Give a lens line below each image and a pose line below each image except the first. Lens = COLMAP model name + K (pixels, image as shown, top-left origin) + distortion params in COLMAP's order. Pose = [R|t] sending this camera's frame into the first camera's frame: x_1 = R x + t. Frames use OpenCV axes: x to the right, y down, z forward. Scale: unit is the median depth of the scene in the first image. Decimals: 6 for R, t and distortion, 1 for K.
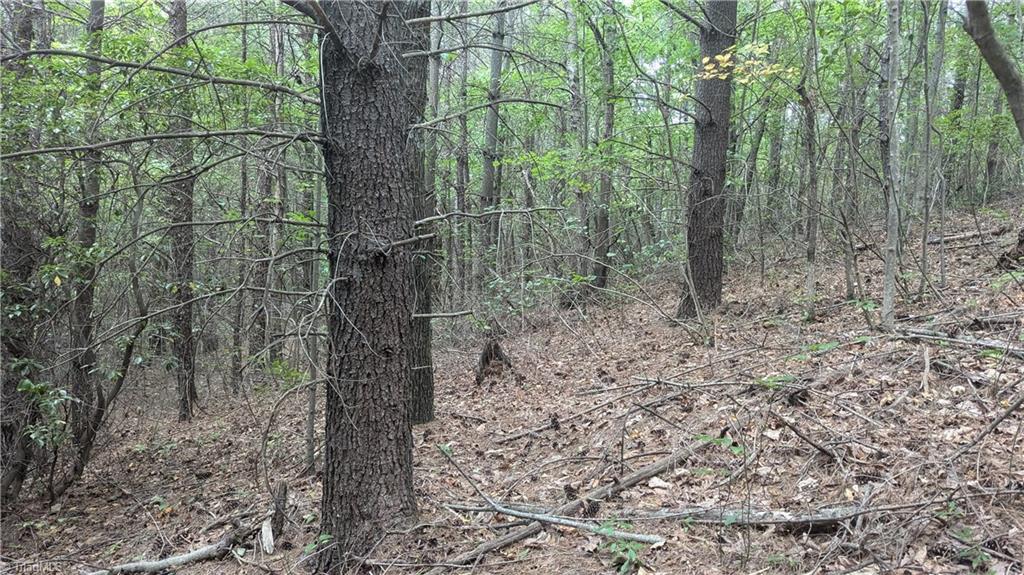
lens RADIAL K [[746.6, 0, 514.4], [0, 746.6, 282.6], [0, 0, 1]] dist [0.076237, -0.078953]
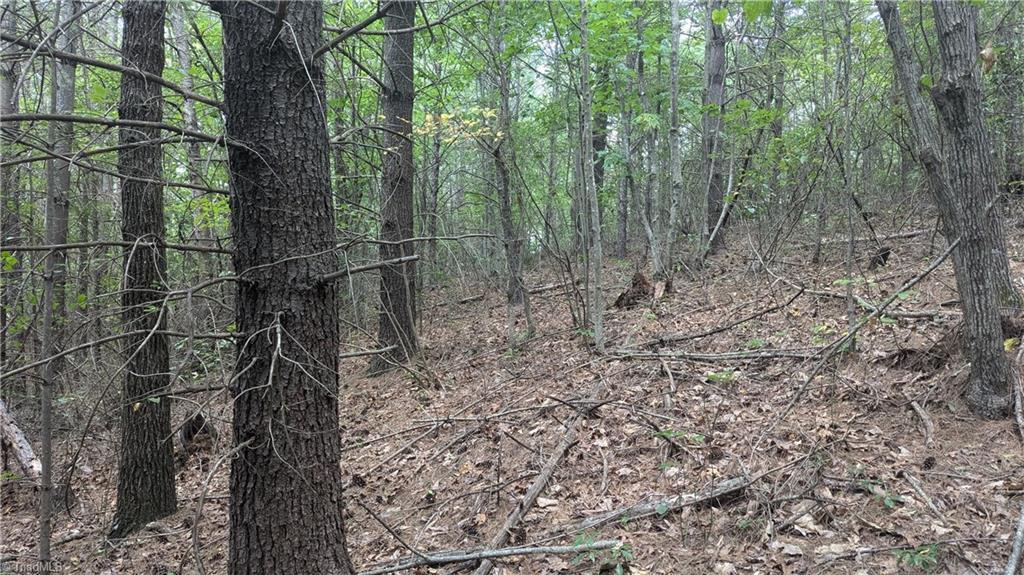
lens RADIAL K [[746.6, 0, 514.4], [0, 746.6, 282.6], [0, 0, 1]] dist [0.076237, -0.078953]
pose [[0.802432, -0.012389, 0.596615, -0.511932], [0.066802, 0.995365, -0.069177, 0.035950], [-0.592992, 0.095365, 0.799541, 0.179524]]
